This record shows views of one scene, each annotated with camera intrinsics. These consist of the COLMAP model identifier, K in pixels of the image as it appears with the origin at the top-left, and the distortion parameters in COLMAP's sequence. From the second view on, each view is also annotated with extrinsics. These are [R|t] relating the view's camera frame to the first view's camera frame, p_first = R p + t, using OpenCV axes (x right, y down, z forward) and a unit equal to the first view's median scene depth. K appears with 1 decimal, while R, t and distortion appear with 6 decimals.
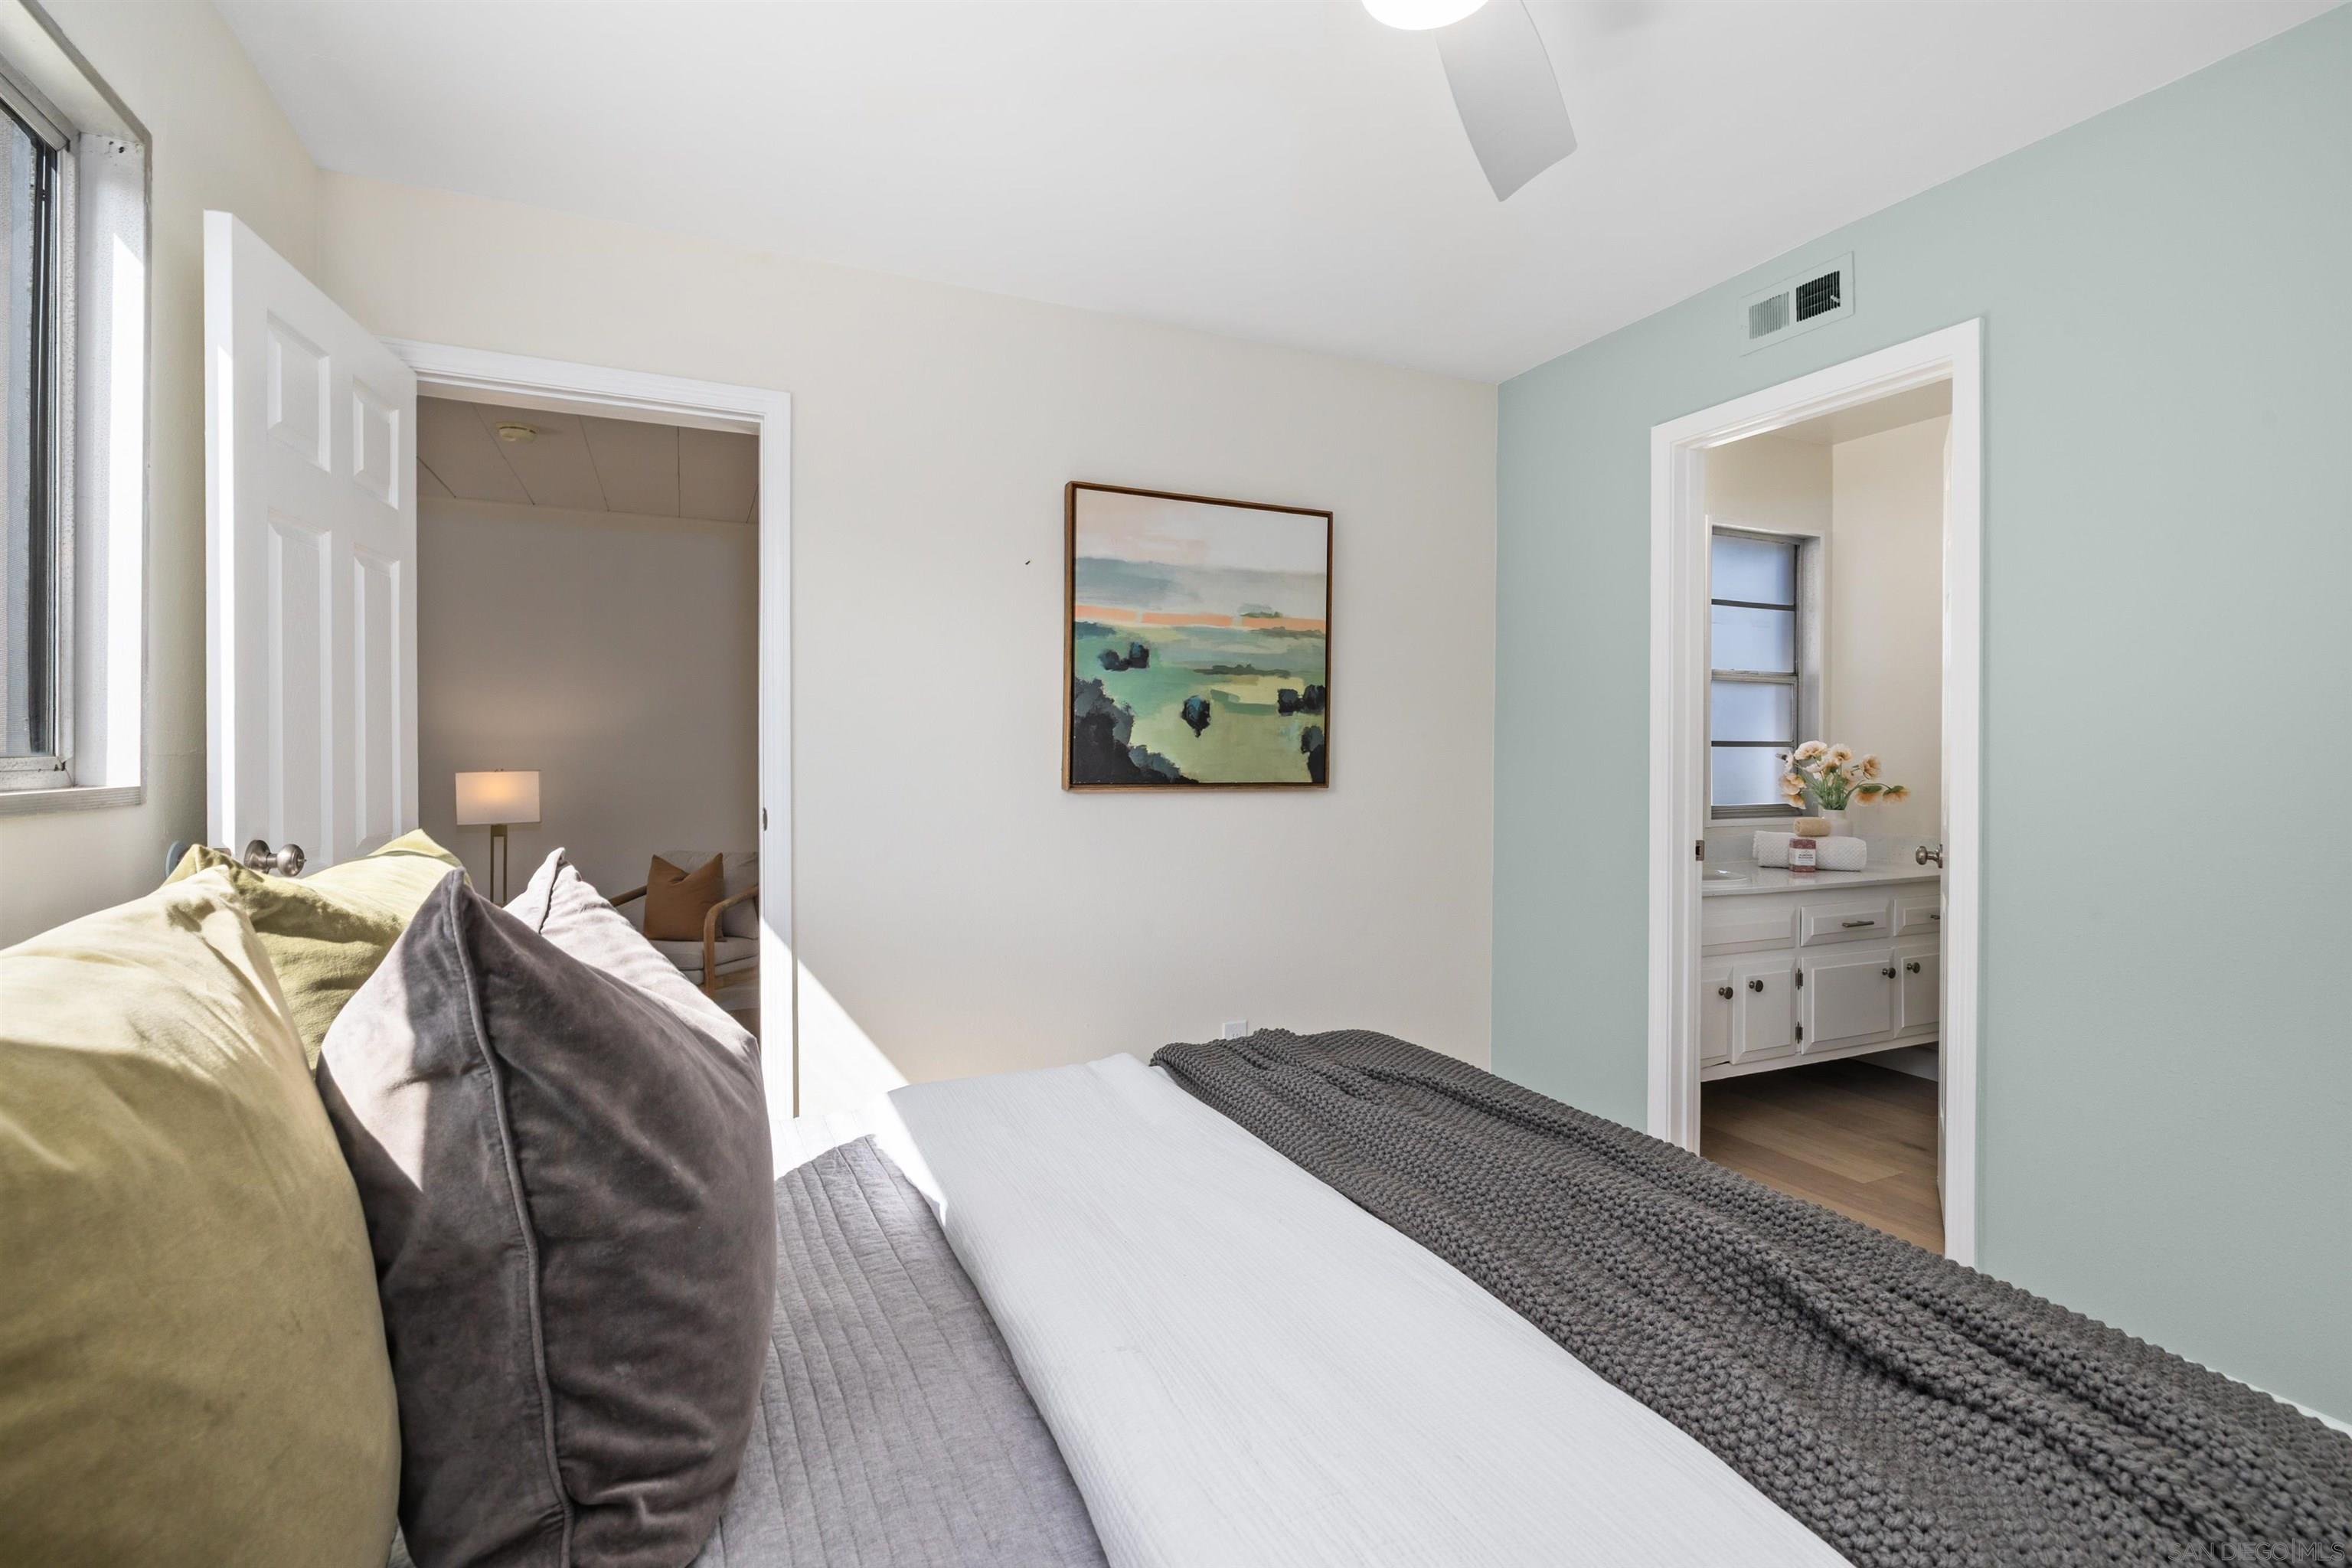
lens RADIAL K [[1071.1, 0, 1176.4], [0, 1071.1, 745.7], [0, 0, 1]] dist [-0.003486, -0.000088]
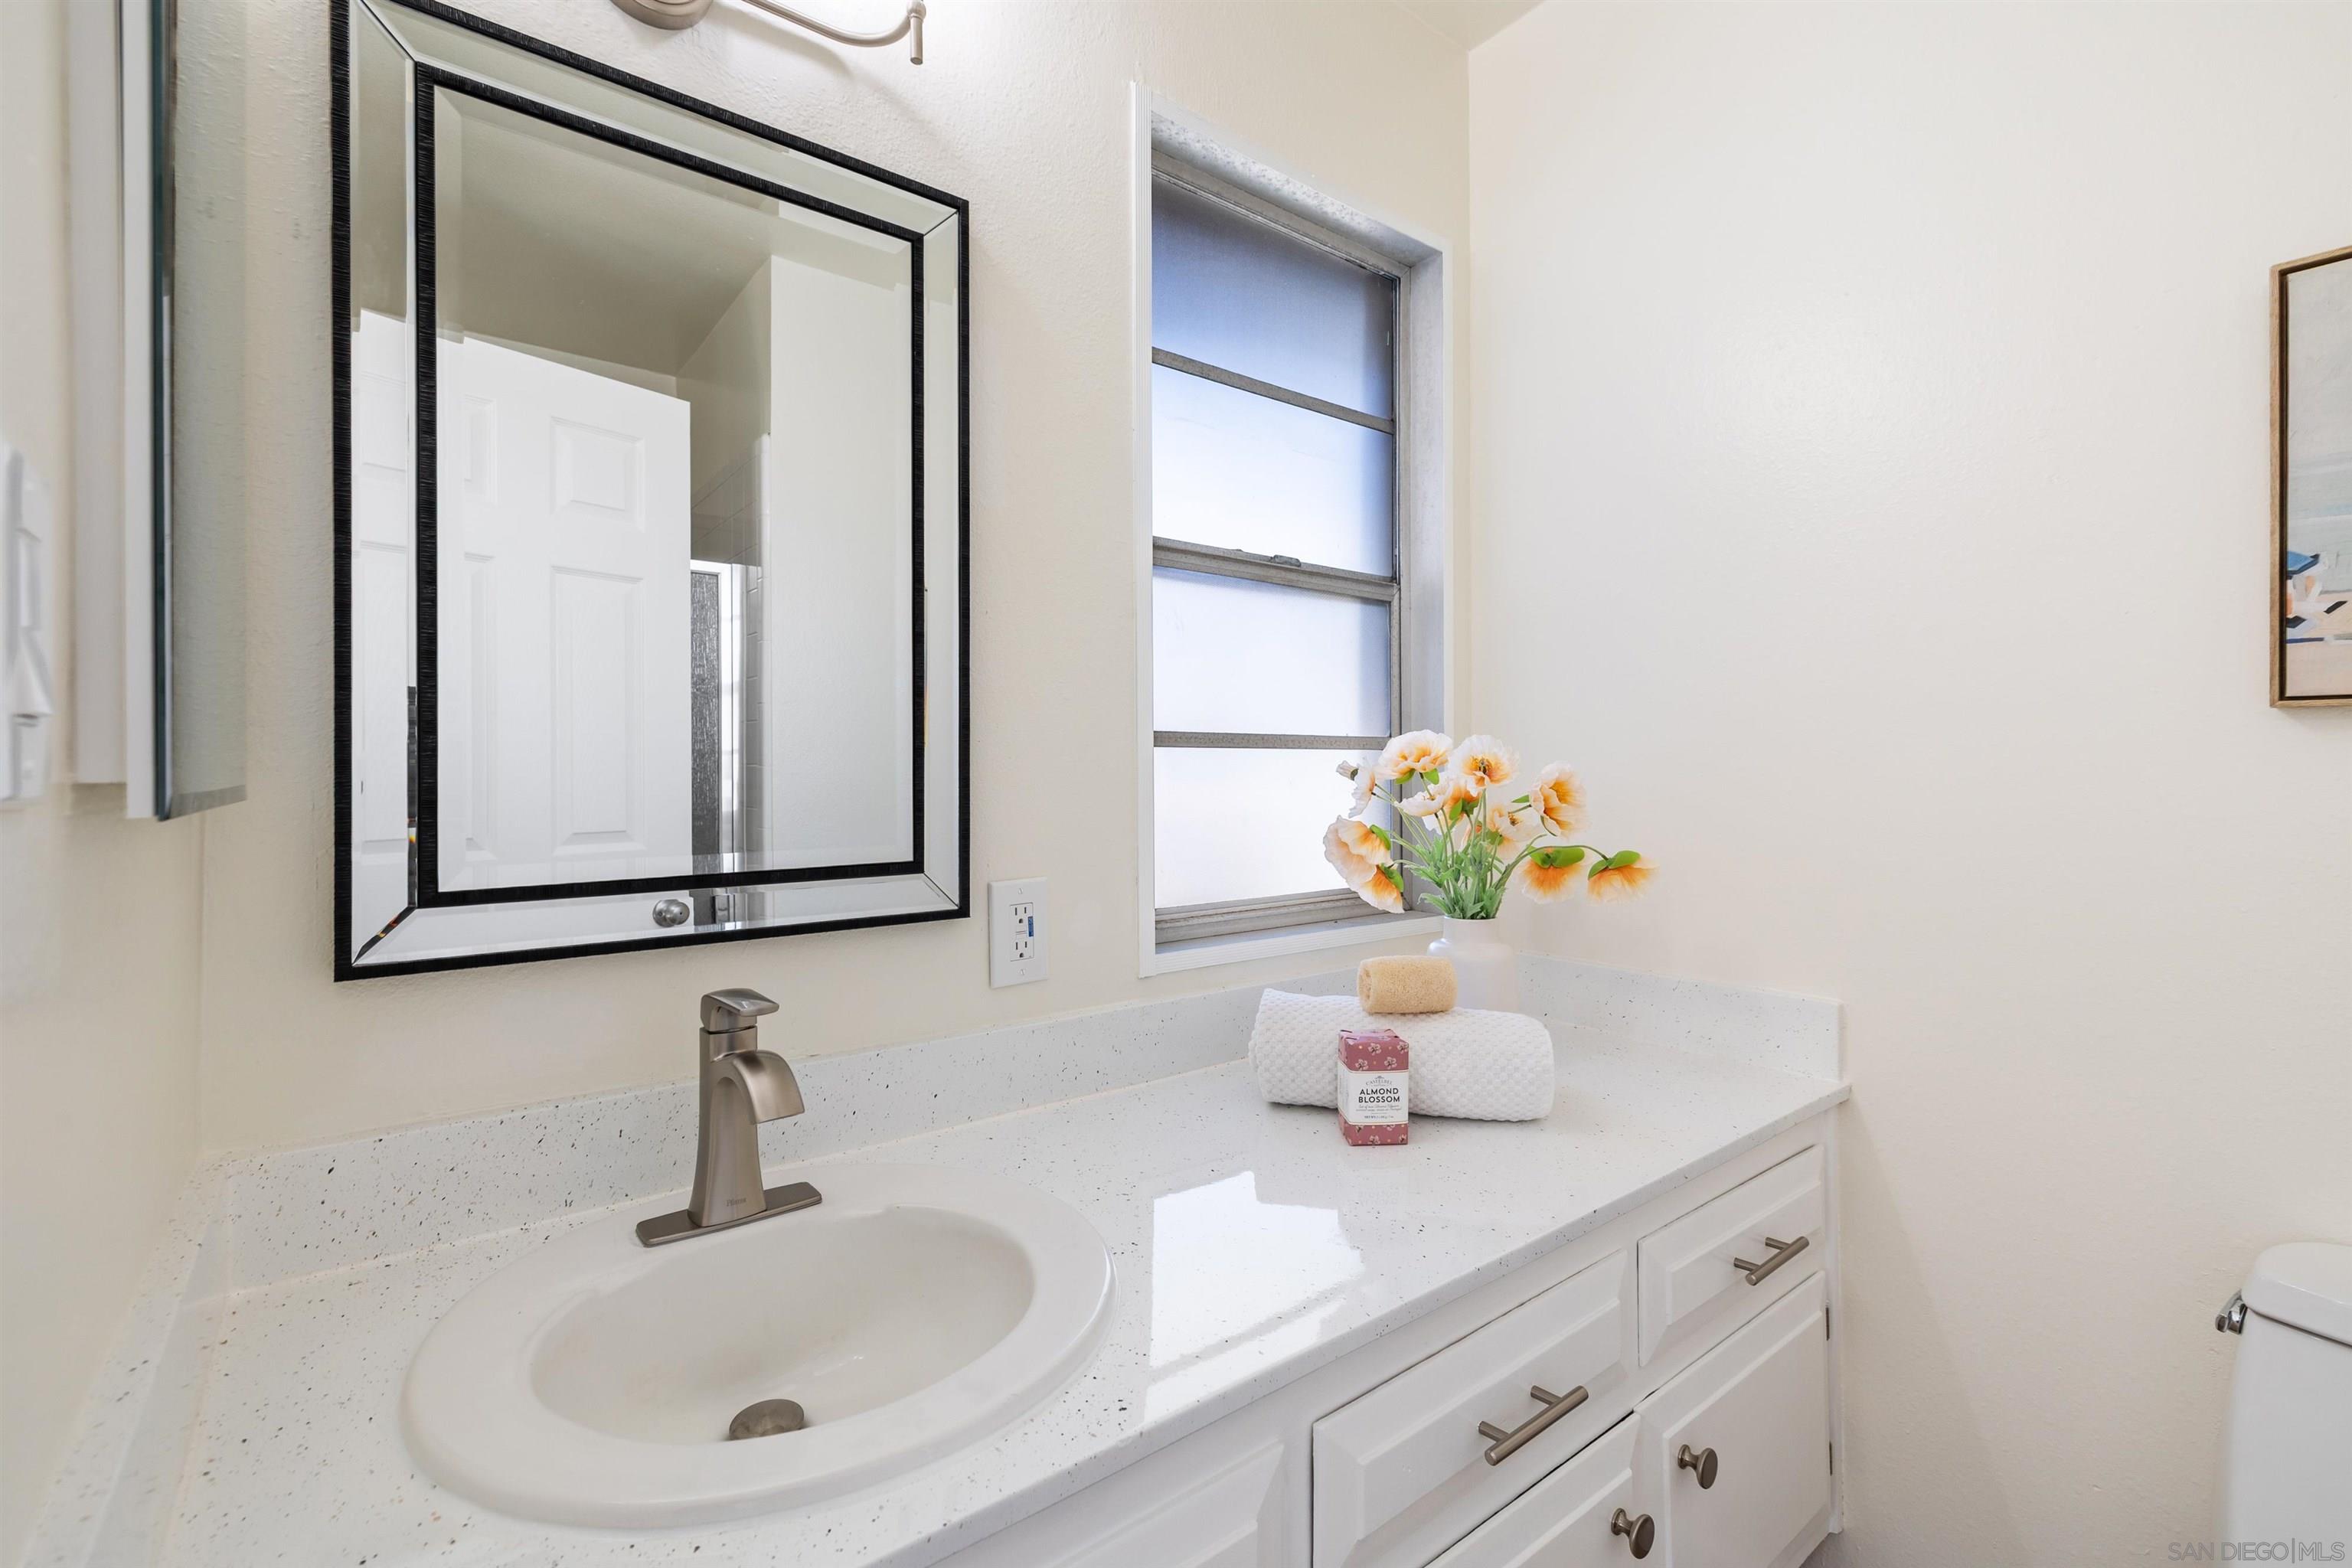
lens RADIAL K [[1028.3, 0, 1172.5], [0, 1028.3, 743.2], [0, 0, 1]] dist [0.003682, 0.000082]
pose [[0.971682, 0.006040, 0.236214, 0.407127], [0.000207, 0.999651, -0.026413, 0.009034], [-0.236291, 0.025714, 0.971342, 0.640560]]
